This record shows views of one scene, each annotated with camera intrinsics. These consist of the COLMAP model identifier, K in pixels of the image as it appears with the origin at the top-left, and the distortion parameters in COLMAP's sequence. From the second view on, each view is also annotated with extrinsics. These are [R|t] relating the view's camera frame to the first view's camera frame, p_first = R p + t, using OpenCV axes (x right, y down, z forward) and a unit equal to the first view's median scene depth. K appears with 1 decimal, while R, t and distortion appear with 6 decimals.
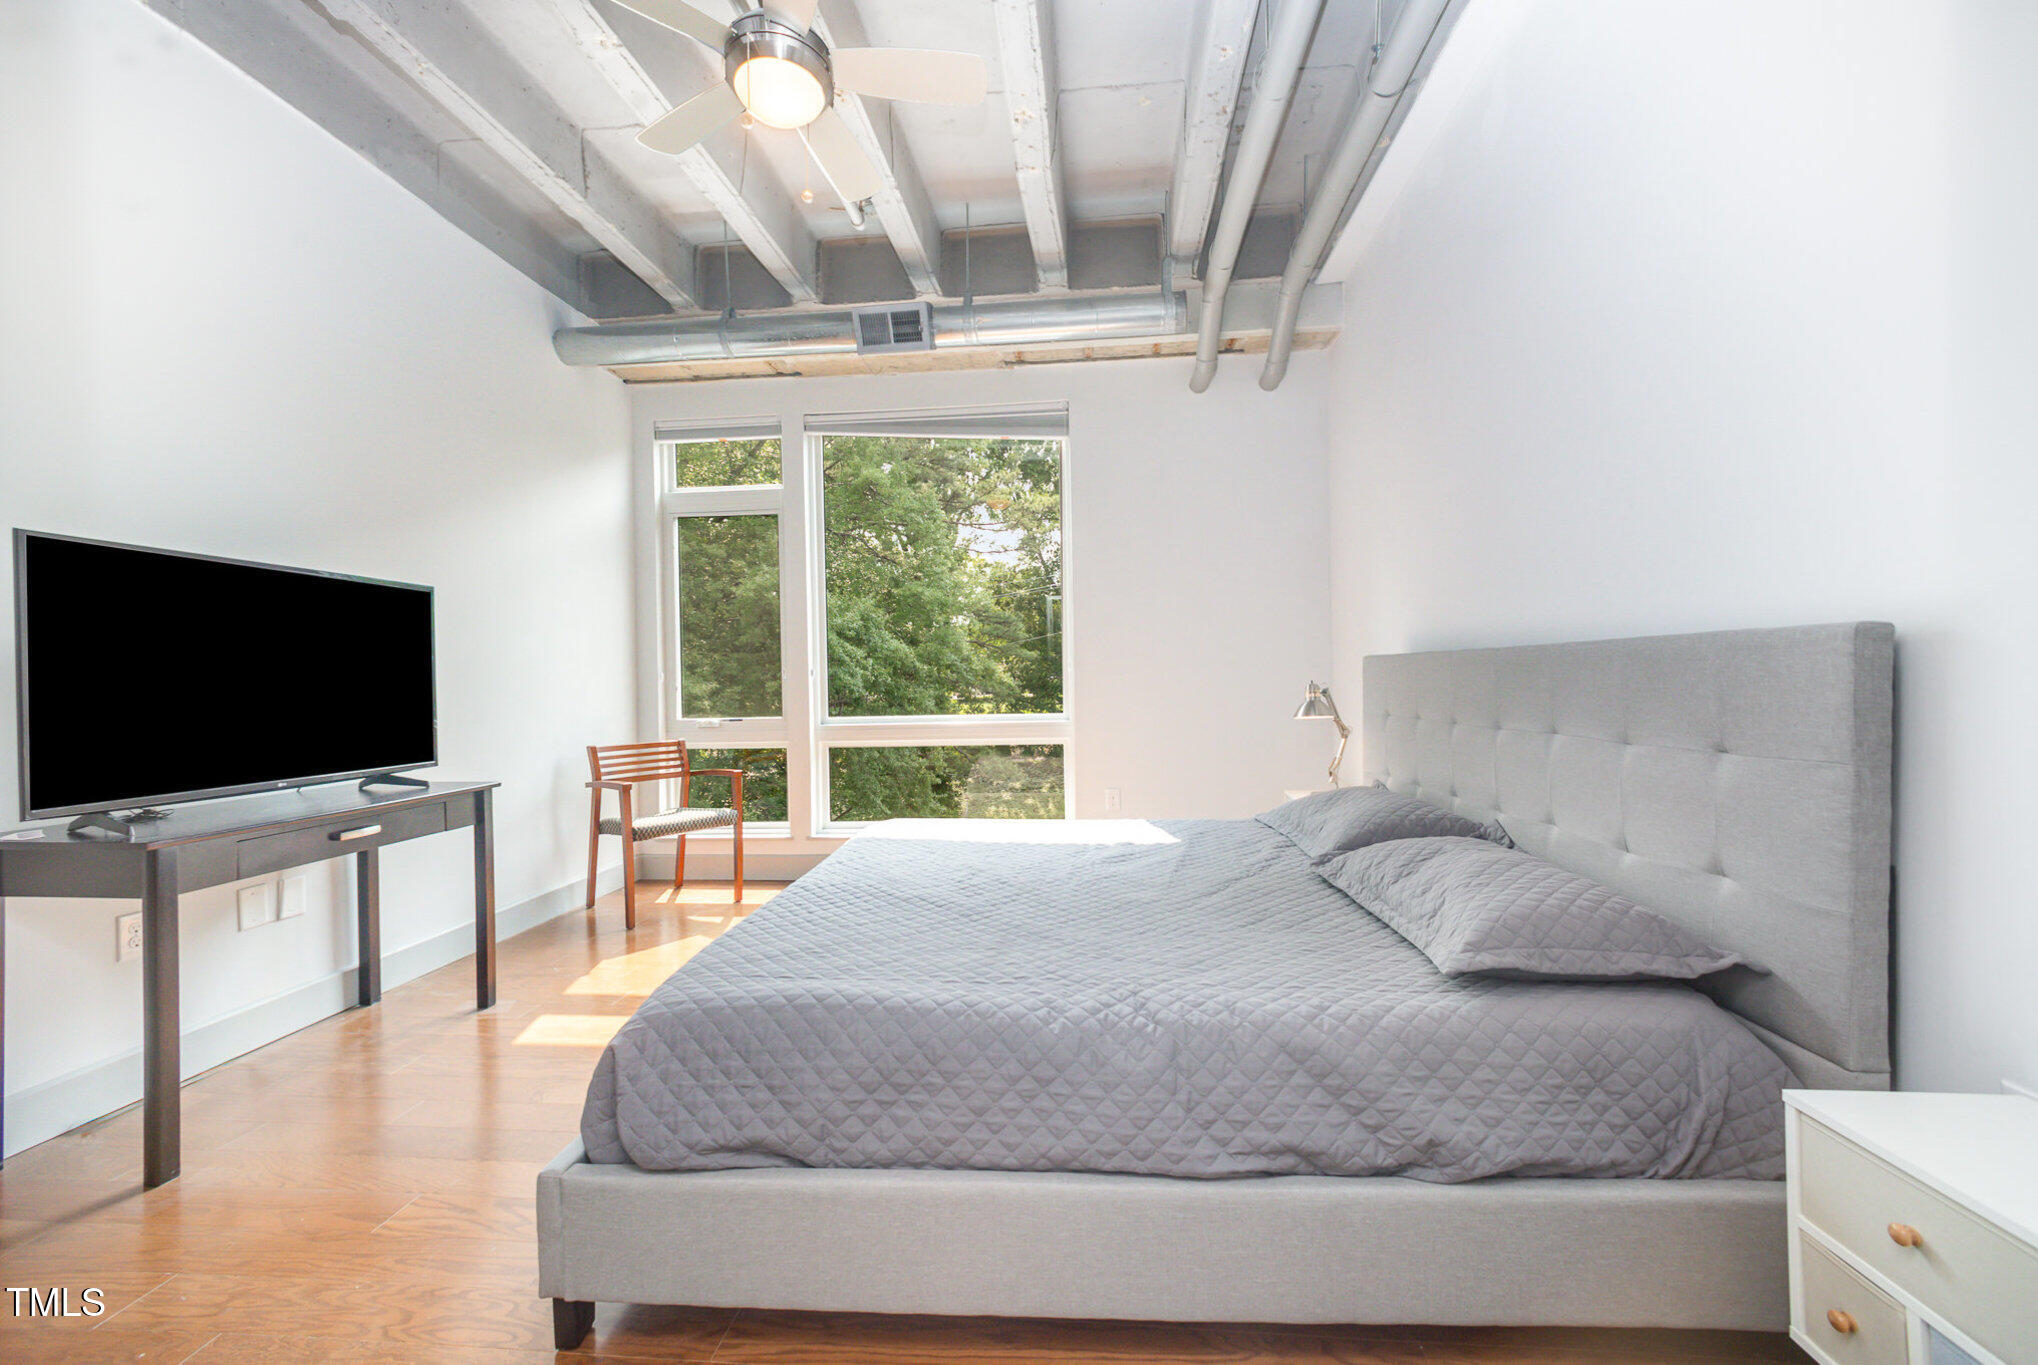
lens RADIAL K [[829.5, 0, 1002.4], [0, 829.5, 678.9], [0, 0, 1]] dist [0.001678, -0.001545]
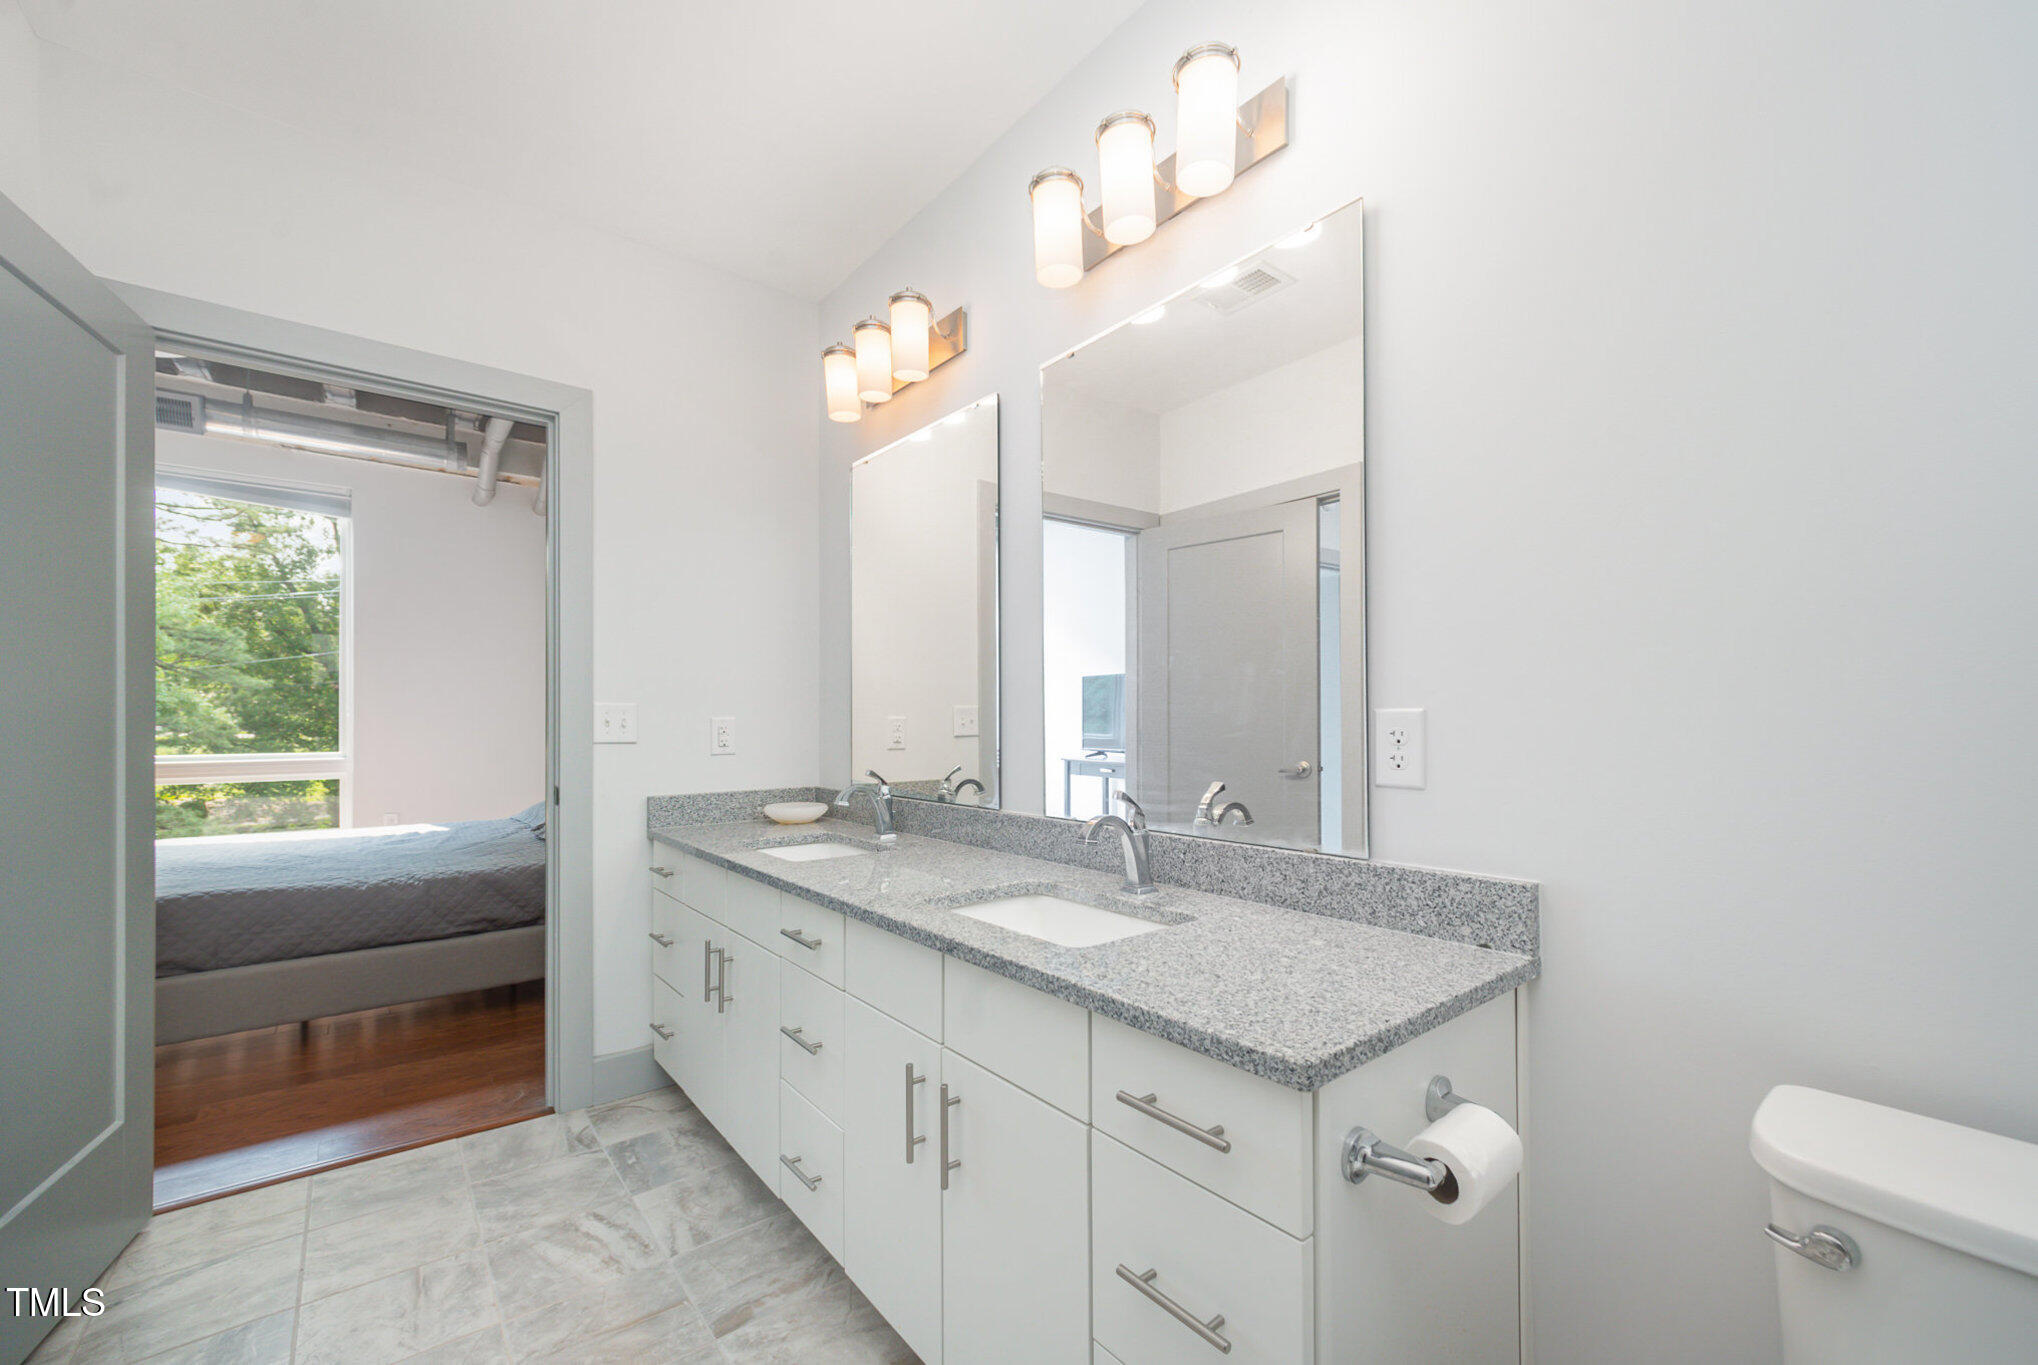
lens RADIAL K [[829.5, 0, 1041.1], [0, 829.5, 713.1], [0, 0, 1]] dist [0.001678, -0.001545]
pose [[0.697984, 0.015775, 0.715940, -0.085789], [-0.011376, 0.999875, -0.010940, -0.013720], [-0.716023, -0.000509, 0.698076, -0.595982]]
